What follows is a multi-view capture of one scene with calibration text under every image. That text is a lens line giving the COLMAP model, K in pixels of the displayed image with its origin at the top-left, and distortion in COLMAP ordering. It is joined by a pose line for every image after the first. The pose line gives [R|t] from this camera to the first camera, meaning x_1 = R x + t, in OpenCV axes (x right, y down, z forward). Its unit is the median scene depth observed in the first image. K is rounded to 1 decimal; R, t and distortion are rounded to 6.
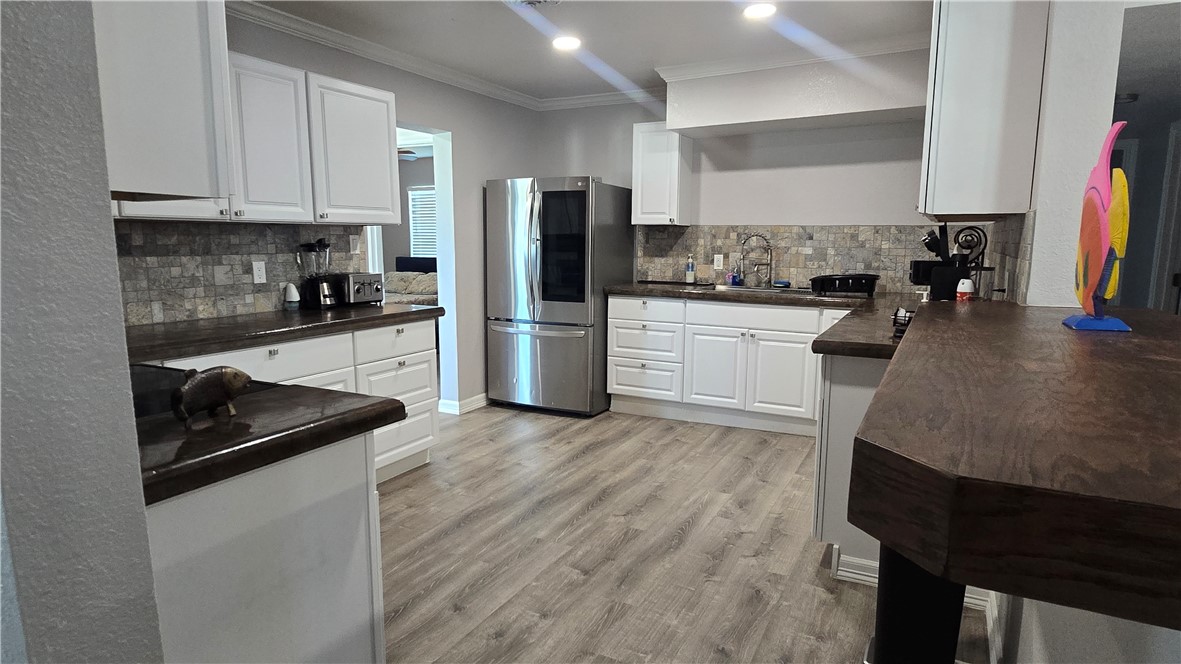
lens RADIAL K [[658.8, 0, 590.5], [0, 658.8, 331.1], [0, 0, 1]] dist [0.000641, -0.001457]
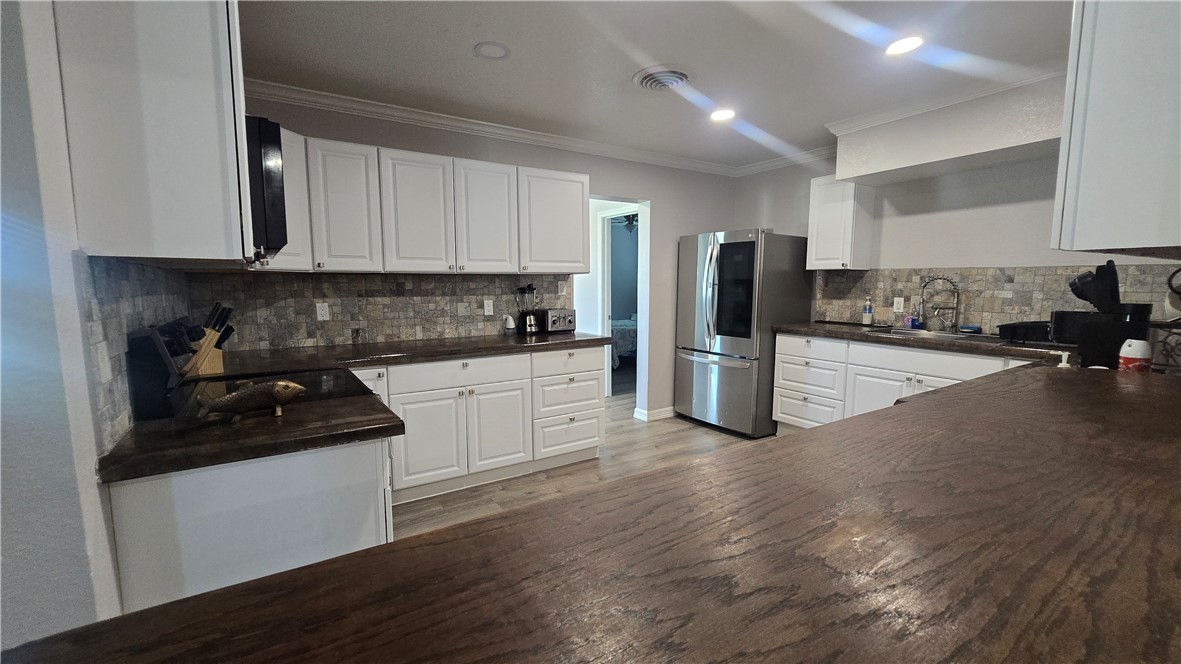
lens RADIAL K [[483.0, 0, 585.8], [0, 483.0, 334.5], [0, 0, 1]] dist [-0.001219, -0.000684]
pose [[0.872975, 0.046306, -0.485562, 0.180886], [-0.061587, 0.997981, -0.015551, -0.023681], [0.483862, 0.043480, 0.874064, 0.156240]]
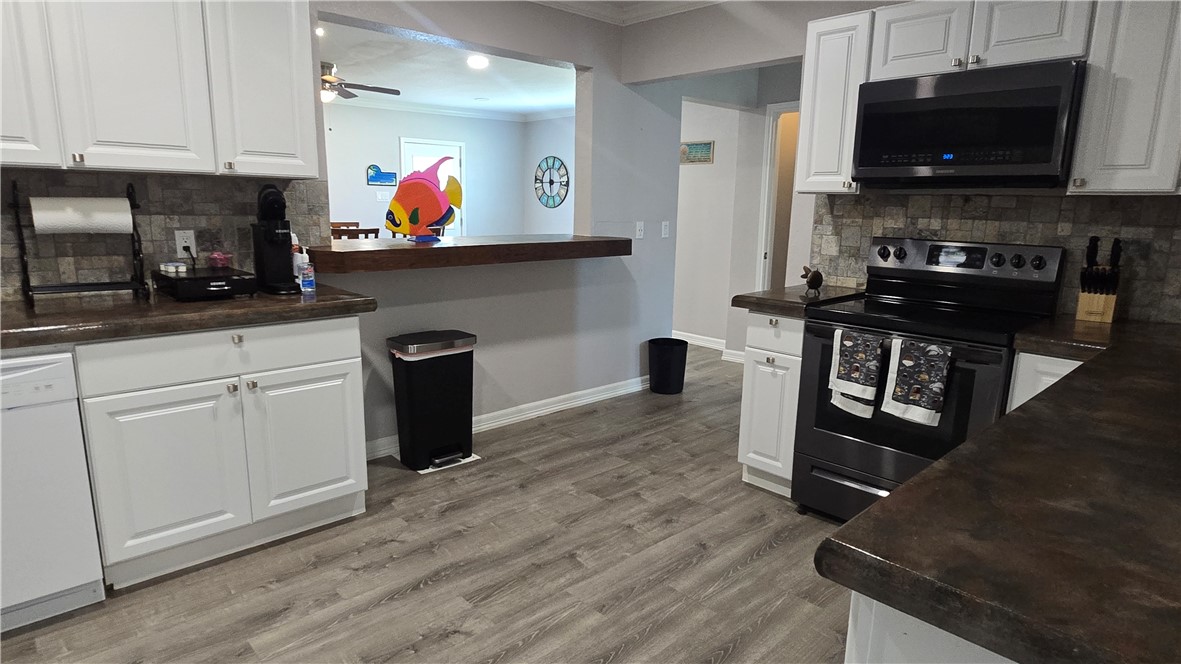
lens RADIAL K [[666.2, 0, 588.2], [0, 666.2, 333.3], [0, 0, 1]] dist [-0.004204, -0.002696]
pose [[-0.944480, -0.084842, 0.317427, -0.208370], [0.023243, 0.946415, 0.322116, -0.171305], [-0.327747, 0.311610, -0.891898, 1.178405]]
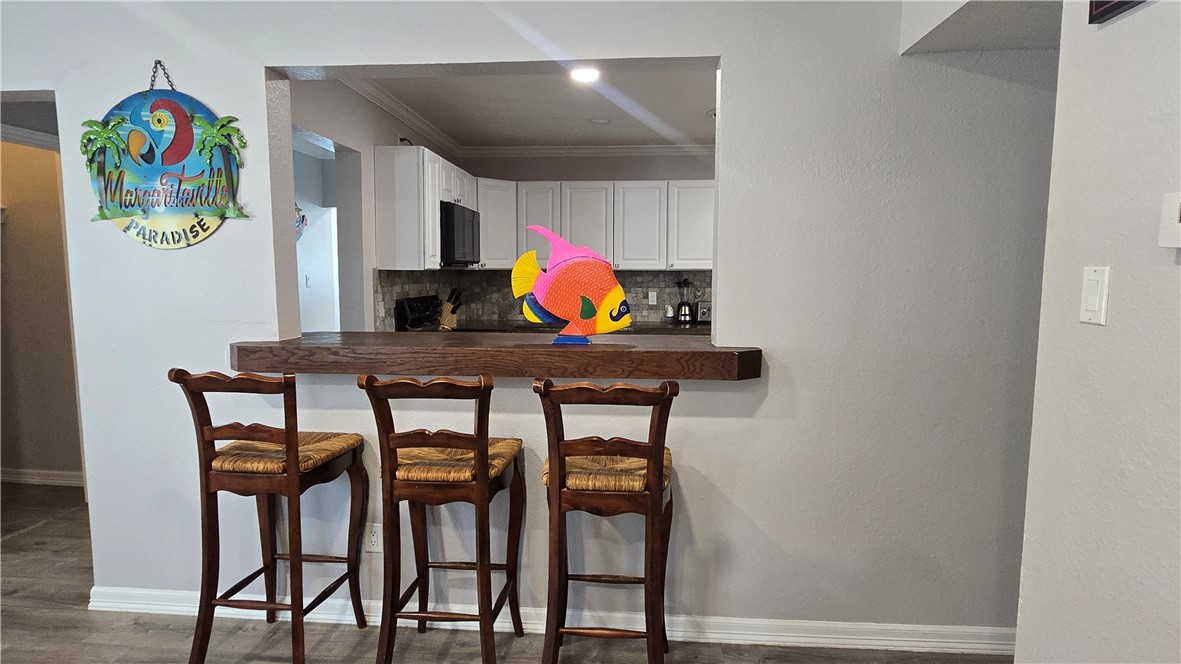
lens RADIAL K [[658.8, 0, 587.1], [0, 658.8, 340.3], [0, 0, 1]] dist [0.000641, -0.001457]
pose [[0.379523, 0.095944, -0.920194, 0.905394], [-0.128394, 0.990446, 0.050314, -0.040098], [0.916230, 0.099052, 0.388215, 0.167974]]
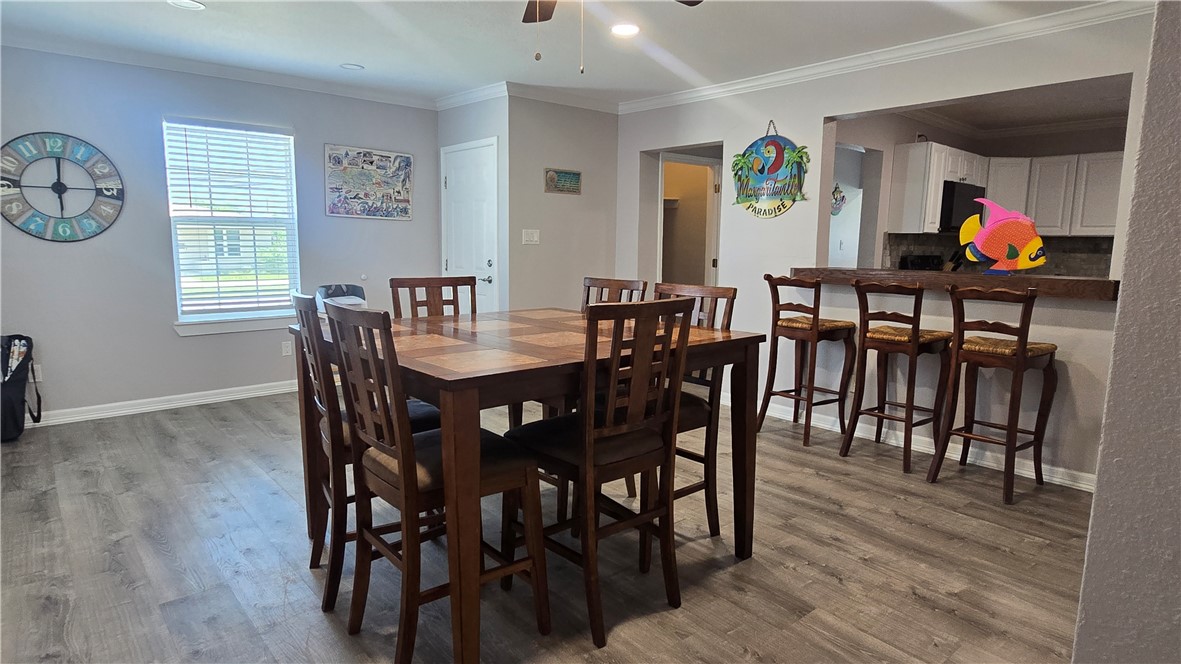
lens RADIAL K [[658.8, 0, 593.4], [0, 658.8, 334.0], [0, 0, 1]] dist [0.000641, -0.001457]
pose [[-0.373370, 0.118052, -0.920141, 1.413991], [-0.142352, 0.972832, 0.182575, -0.012472], [0.916696, 0.199152, -0.346421, 0.207805]]
